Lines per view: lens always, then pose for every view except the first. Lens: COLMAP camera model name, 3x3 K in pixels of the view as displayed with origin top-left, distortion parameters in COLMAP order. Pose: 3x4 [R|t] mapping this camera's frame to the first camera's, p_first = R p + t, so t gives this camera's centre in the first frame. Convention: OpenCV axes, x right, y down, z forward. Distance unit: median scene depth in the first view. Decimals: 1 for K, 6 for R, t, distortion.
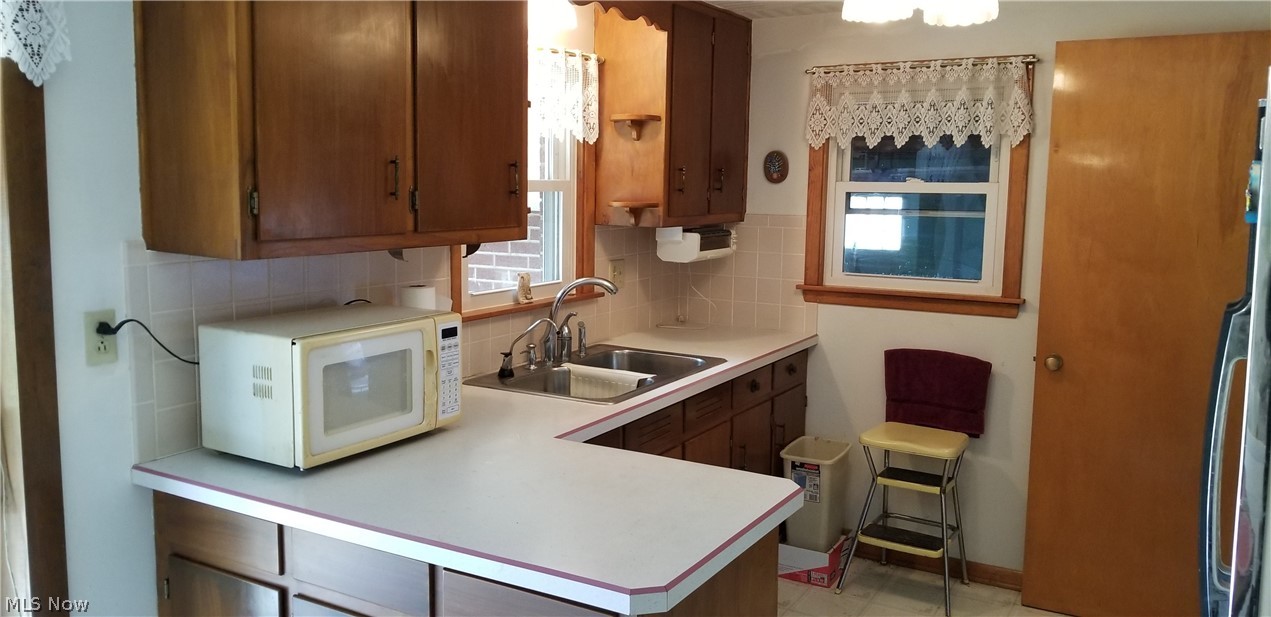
lens RADIAL K [[990.5, 0, 623.6], [0, 990.5, 294.6], [0, 0, 1]] dist [0.087375, -0.146197]
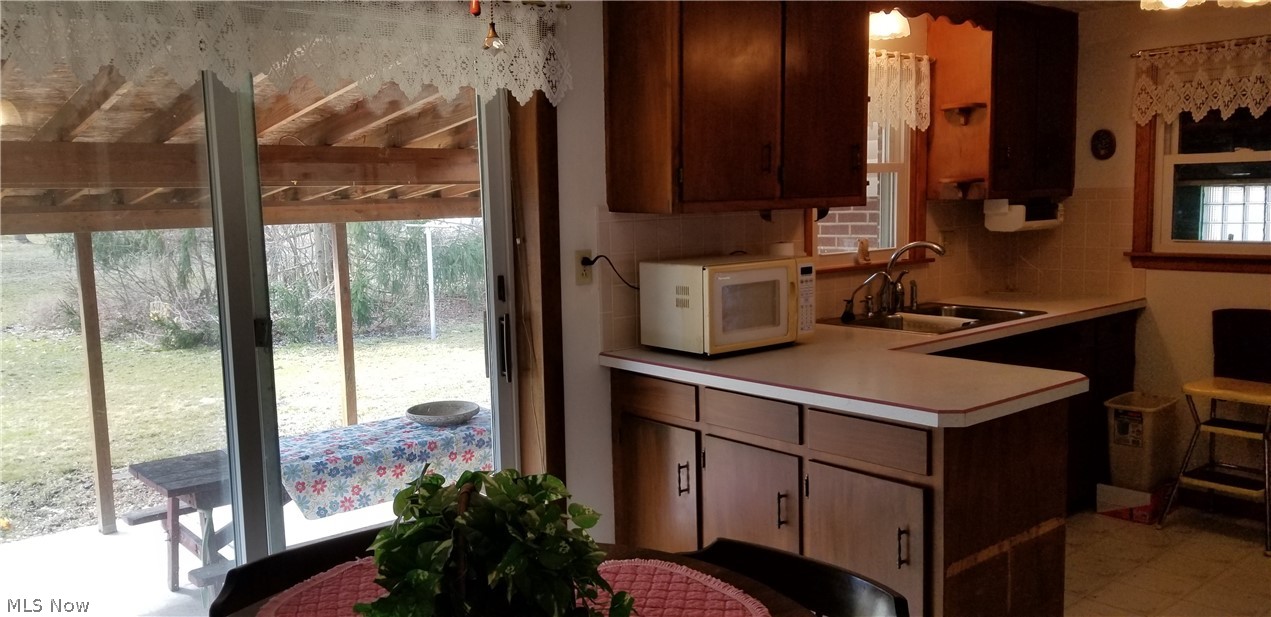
lens RADIAL K [[990.5, 0, 606.0], [0, 990.5, 302.6], [0, 0, 1]] dist [0.087375, -0.146197]
pose [[0.938510, 0.002955, -0.345239, 0.028204], [-0.005224, 0.999970, -0.005641, 0.070587], [0.345212, 0.007098, 0.938498, -0.286280]]
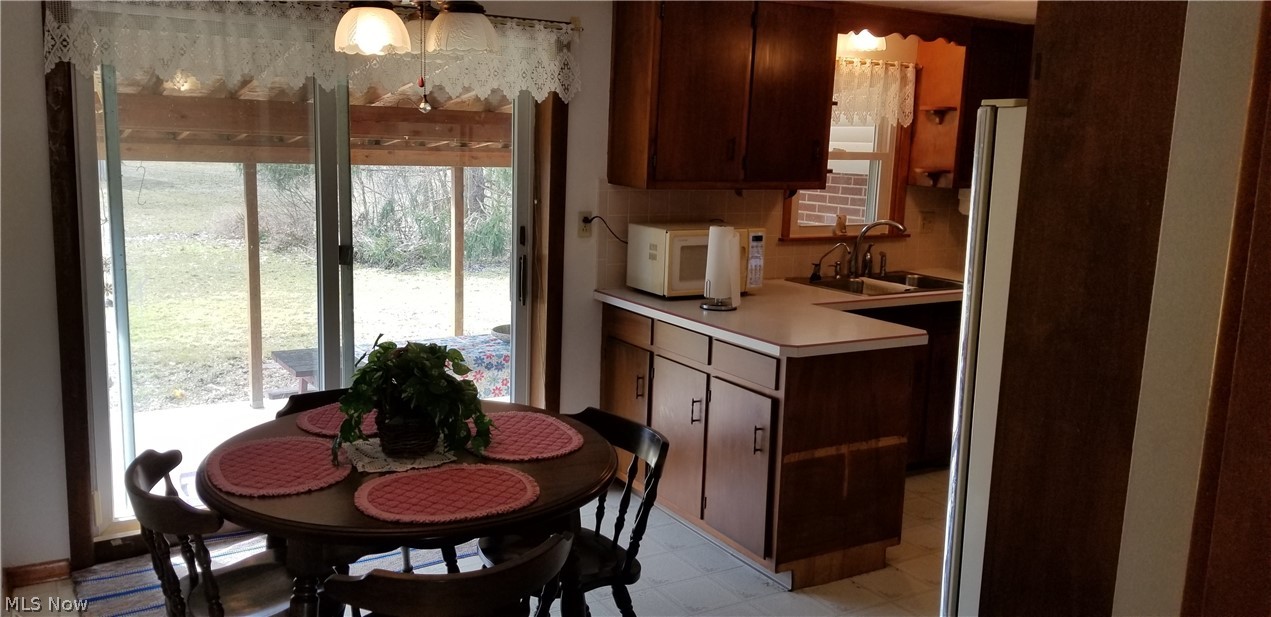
lens RADIAL K [[990.5, 0, 609.5], [0, 990.5, 292.5], [0, 0, 1]] dist [0.087375, -0.146197]
pose [[0.874688, 0.090854, -0.476096, 0.339761], [-0.077552, 0.995853, 0.047560, 0.054336], [0.478442, -0.004678, 0.878107, -0.514081]]
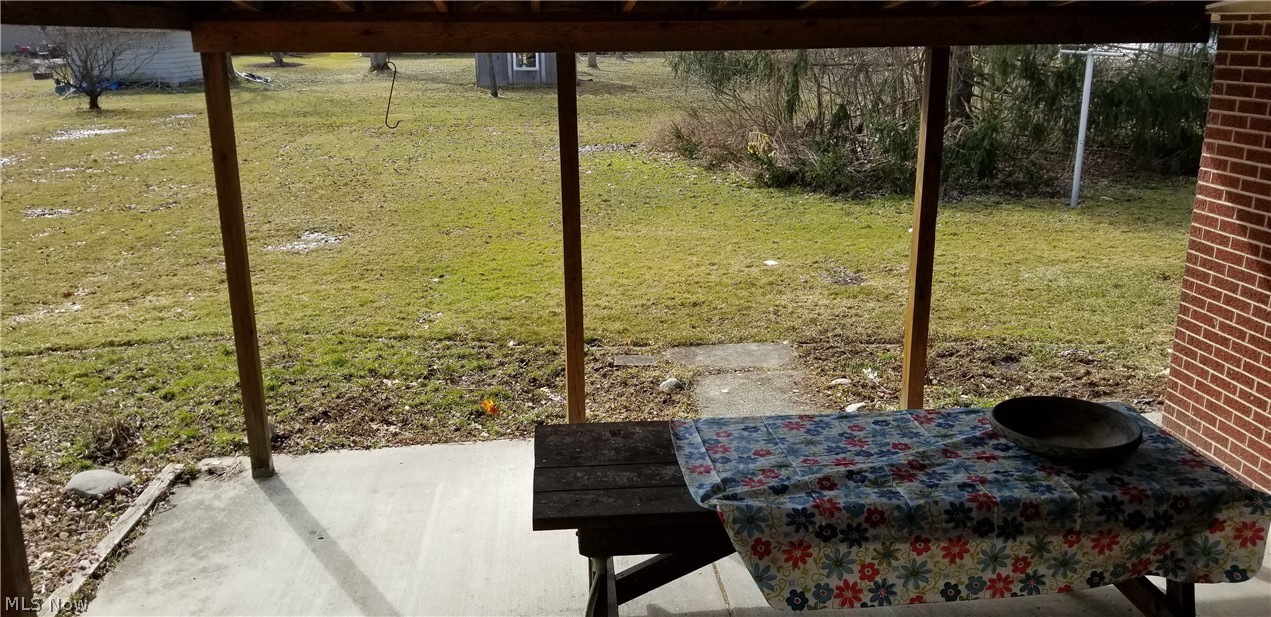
lens RADIAL K [[990.5, 0, 626.5], [0, 990.5, 317.1], [0, 0, 1]] dist [0.087375, -0.146197]
pose [[0.582779, 0.211176, -0.784712, -0.431644], [-0.078877, 0.975784, 0.204018, -0.008640], [0.808794, -0.057002, 0.585323, 0.489452]]
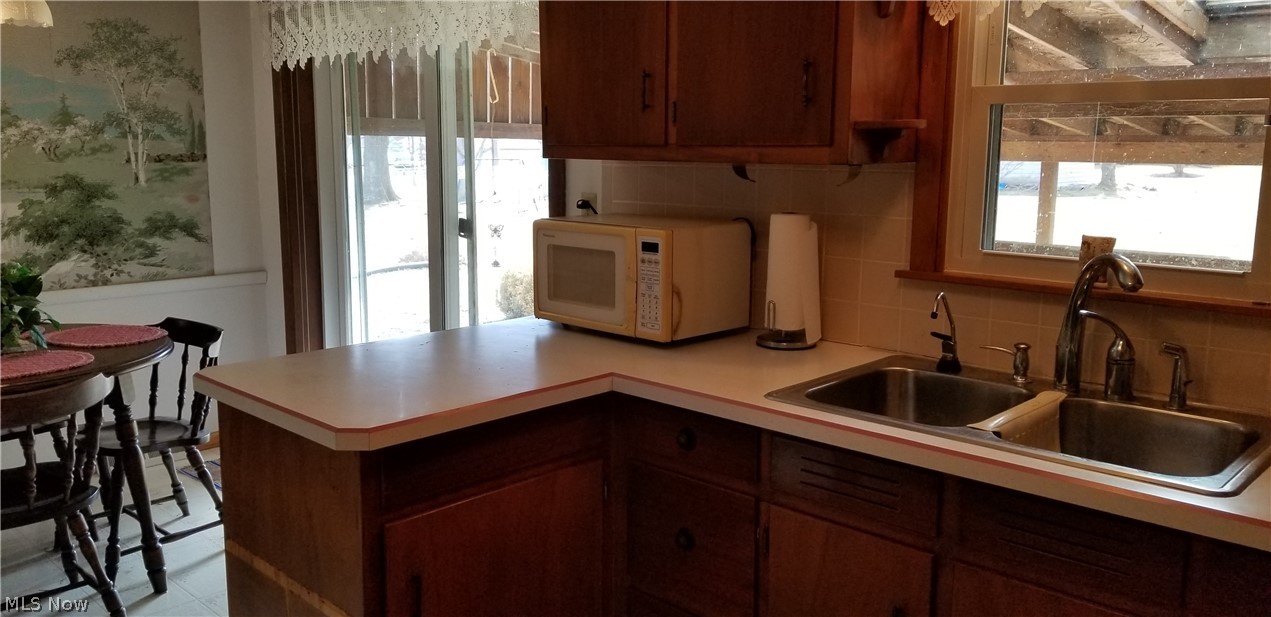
lens RADIAL K [[990.5, 0, 634.4], [0, 990.5, 315.5], [0, 0, 1]] dist [0.087375, -0.146197]
pose [[-0.232676, 0.159773, -0.959341, 0.604377], [-0.122740, 0.973702, 0.191934, -0.063646], [0.964778, 0.162408, -0.206947, 0.928016]]
